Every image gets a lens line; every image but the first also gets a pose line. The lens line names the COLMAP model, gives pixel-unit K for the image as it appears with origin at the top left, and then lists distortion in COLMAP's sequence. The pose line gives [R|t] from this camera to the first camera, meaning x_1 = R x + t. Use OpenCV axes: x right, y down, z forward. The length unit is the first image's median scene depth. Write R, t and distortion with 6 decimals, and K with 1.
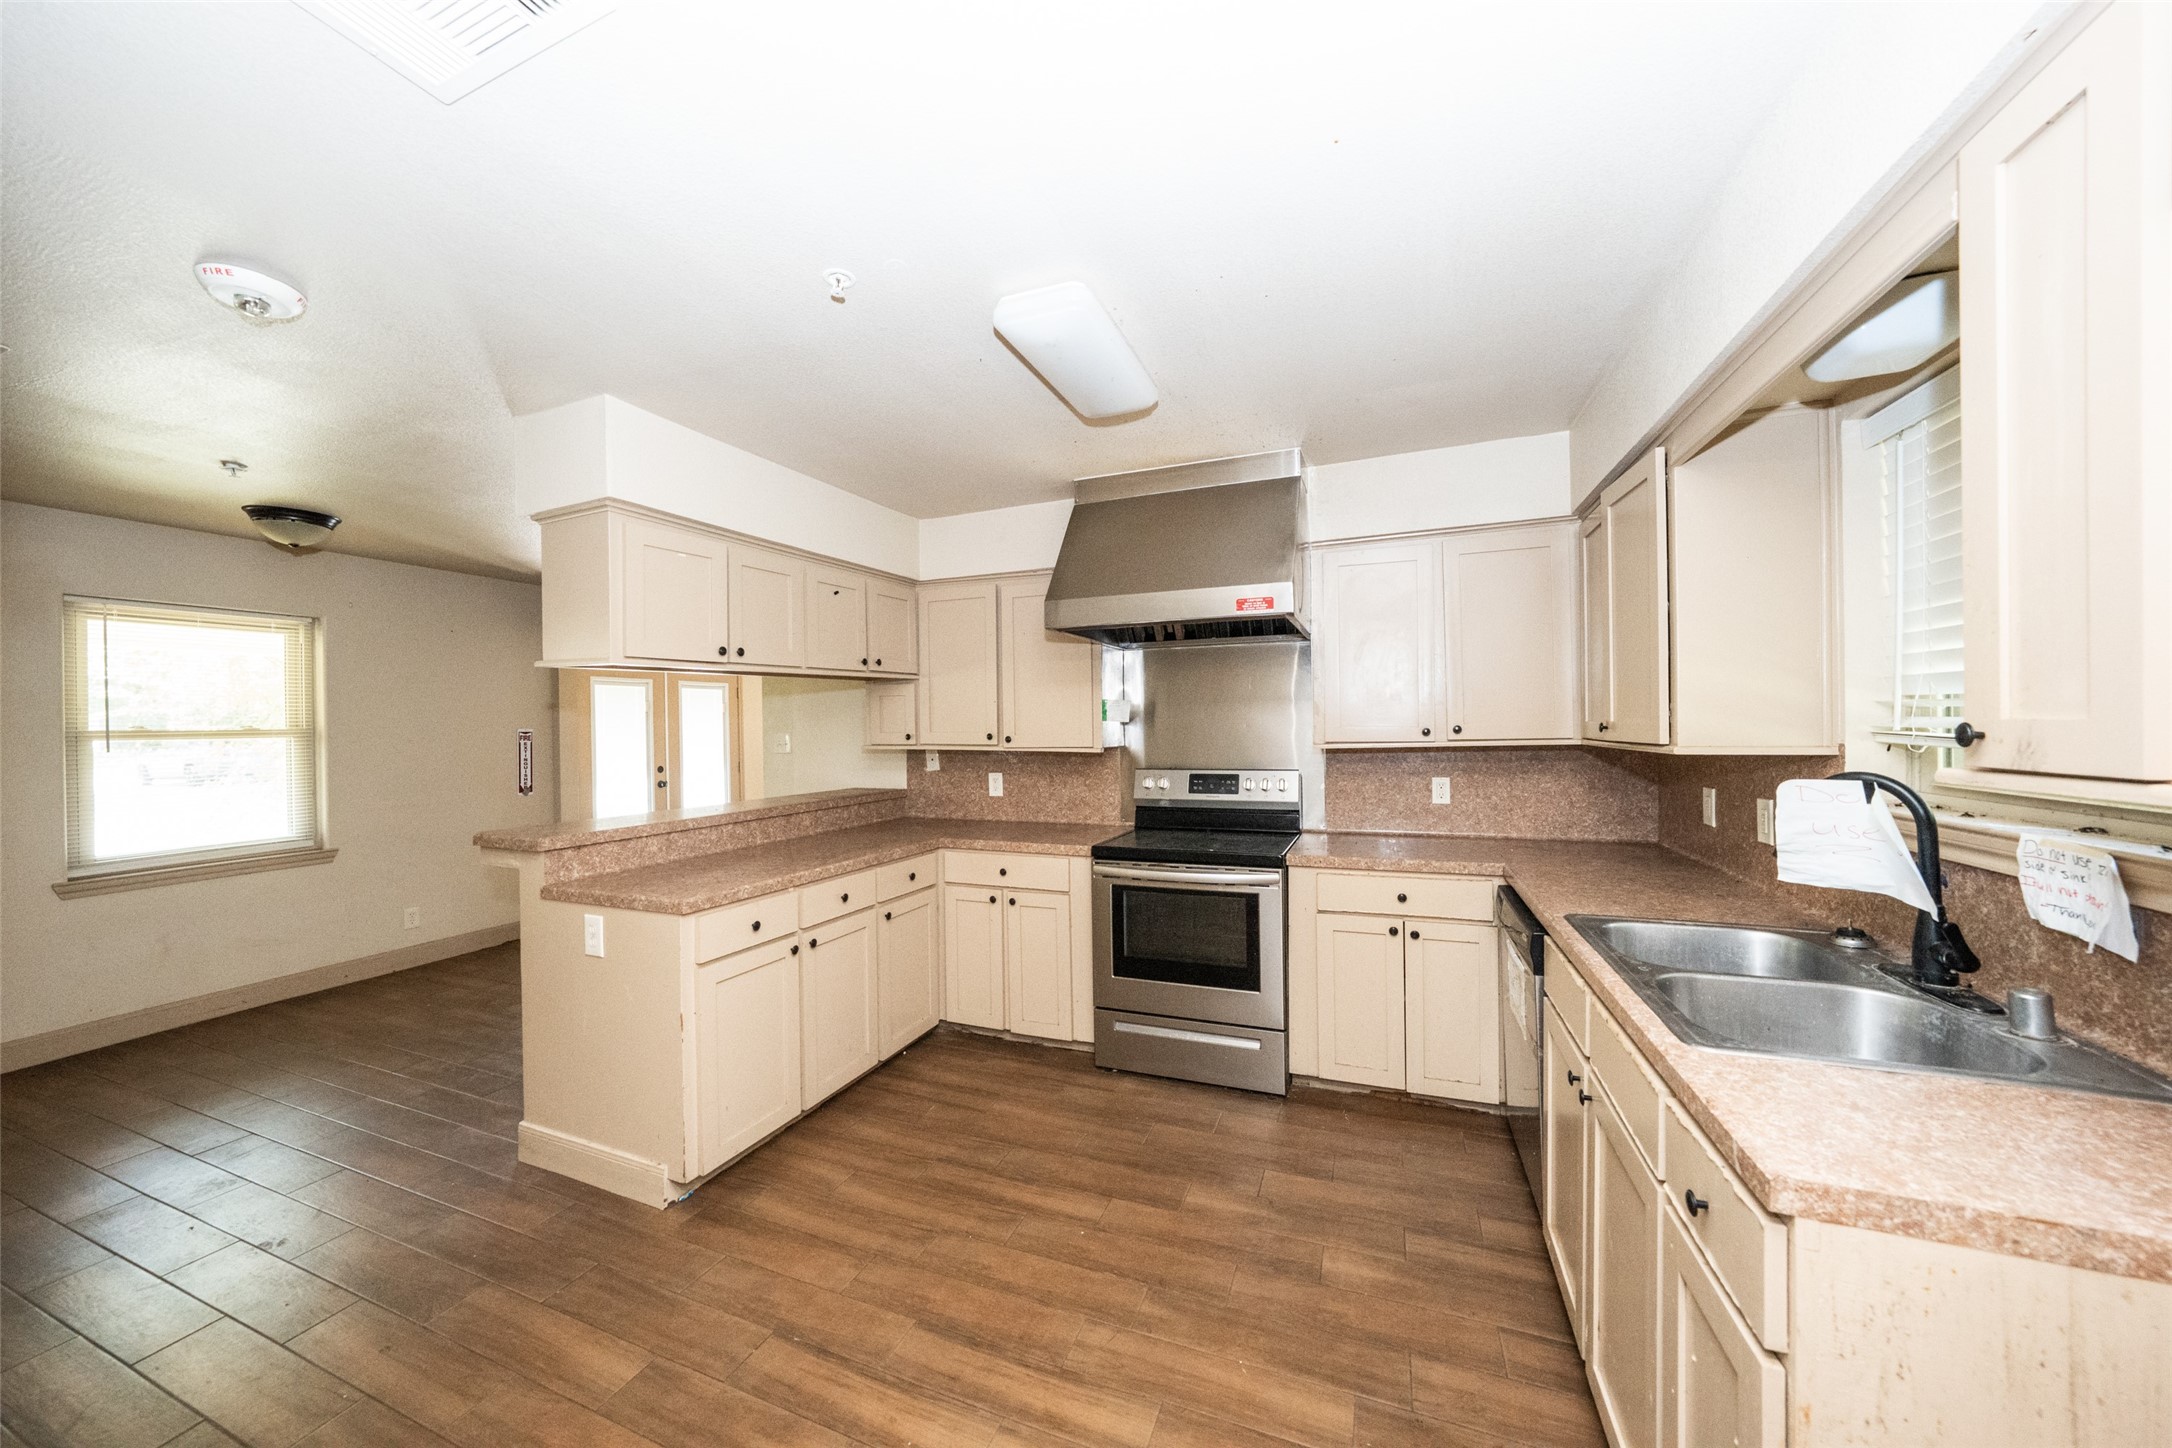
lens RADIAL K [[742.6, 0, 1097.5], [0, 742.6, 726.7], [0, 0, 1]] dist [-0.028144, 0.007371]
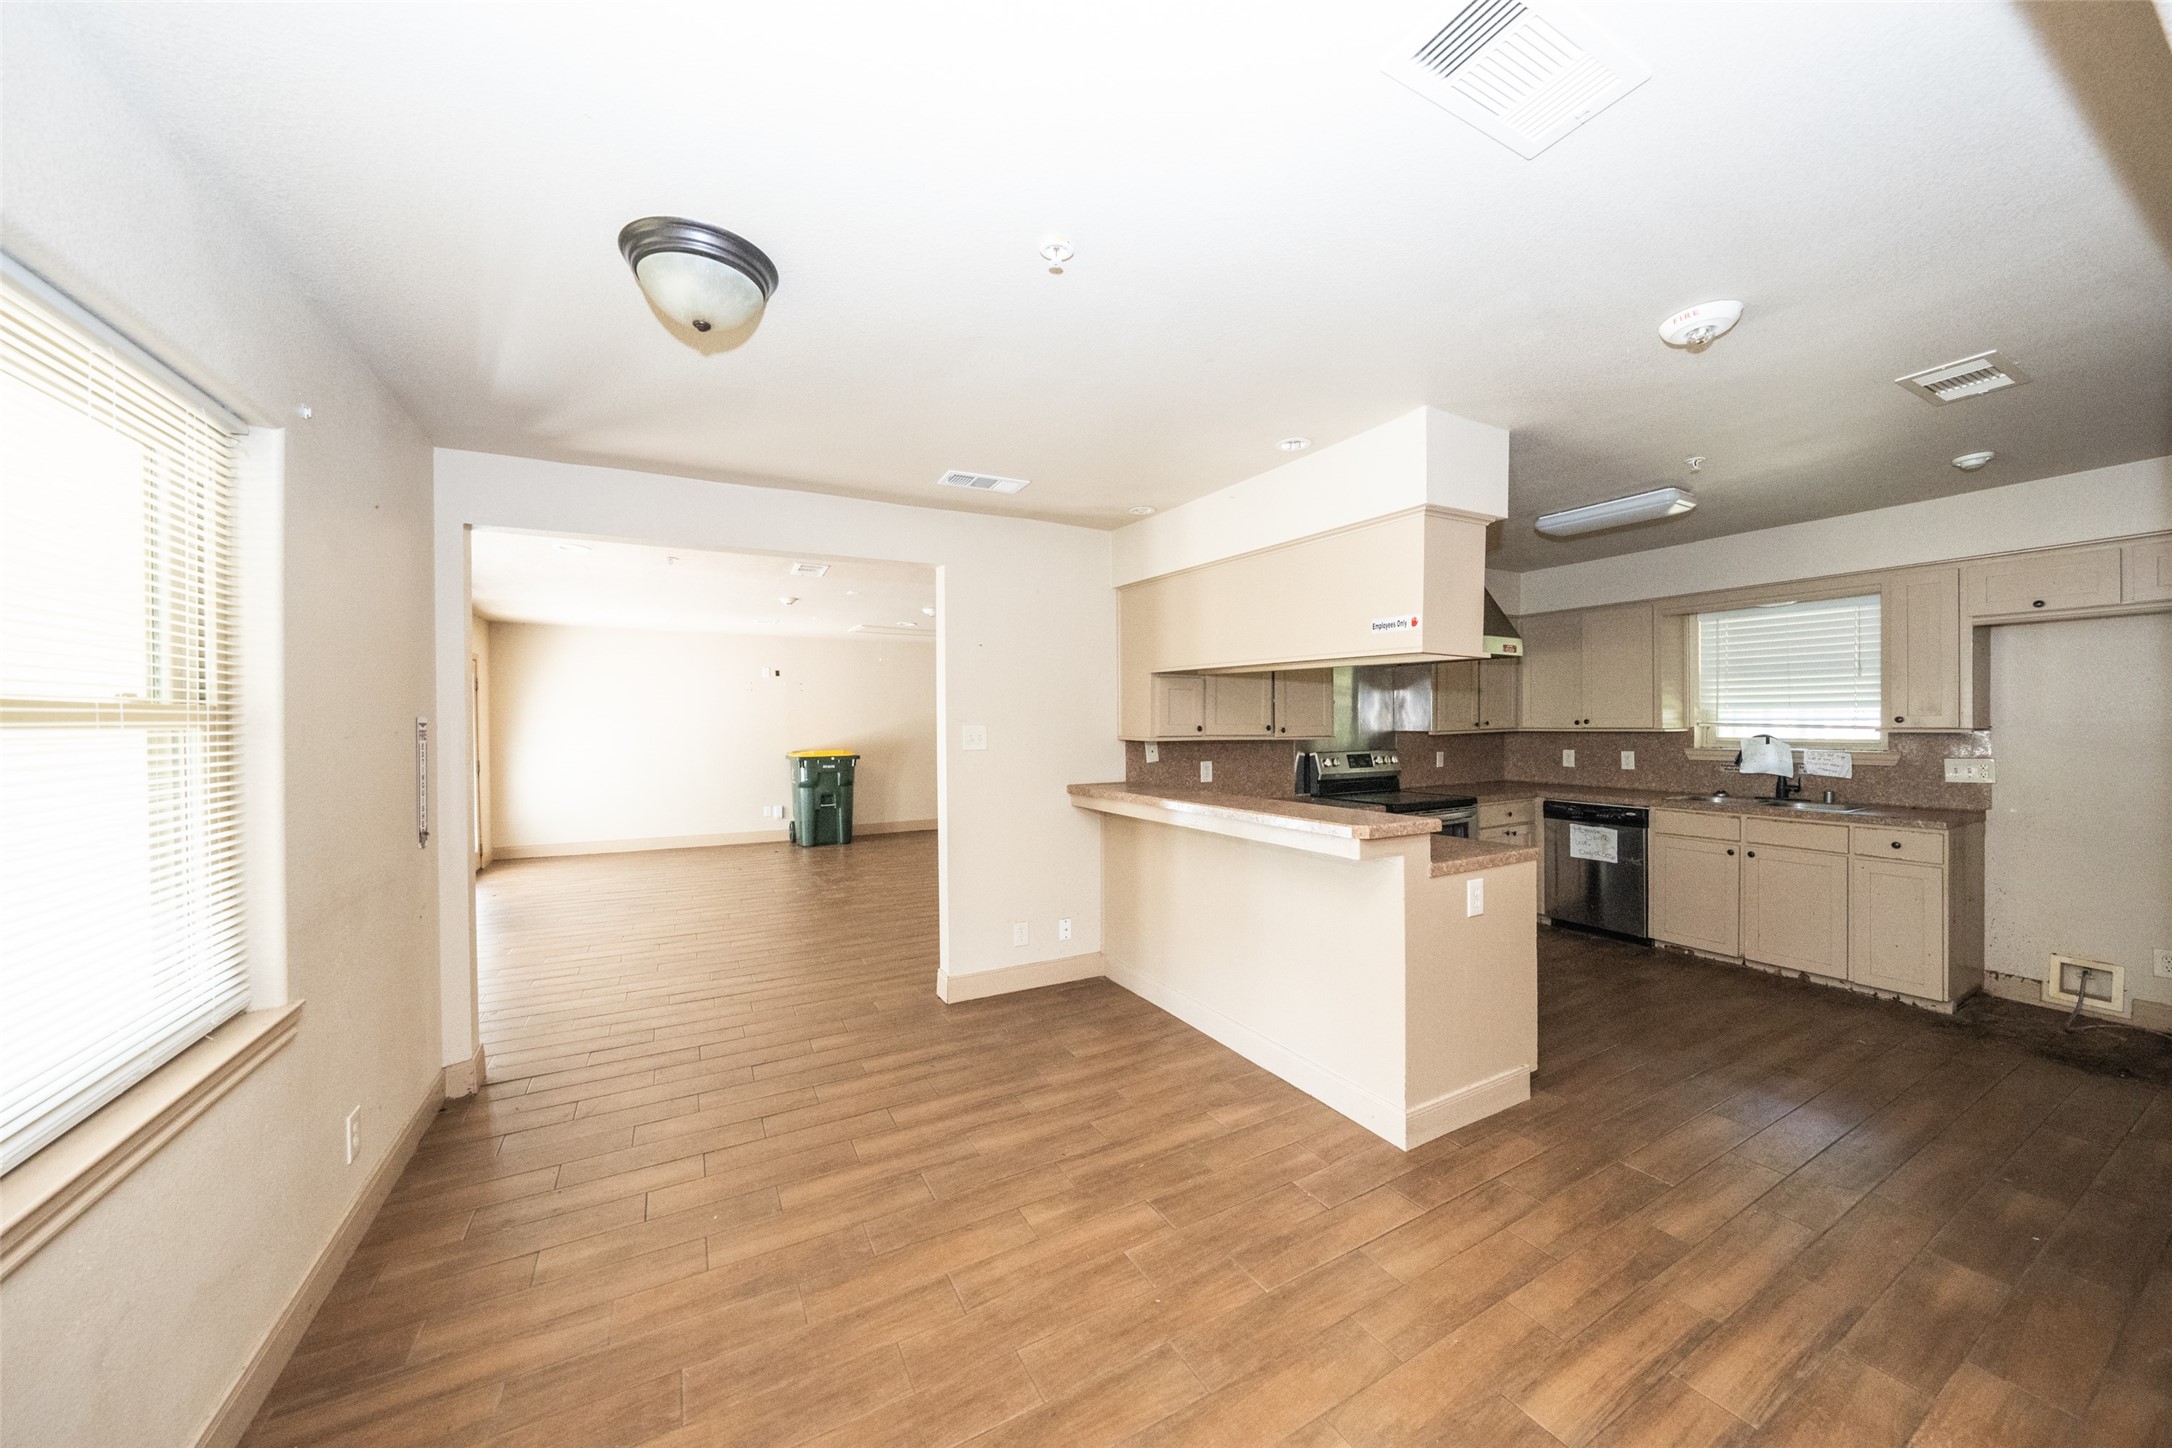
lens RADIAL K [[742.6, 0, 1097.5], [0, 742.6, 726.7], [0, 0, 1]] dist [-0.028144, 0.007371]
pose [[0.643961, 0.008385, 0.765012, -1.089983], [-0.001984, 0.999955, -0.009290, 0.021402], [-0.765056, 0.004464, 0.643949, 0.407758]]
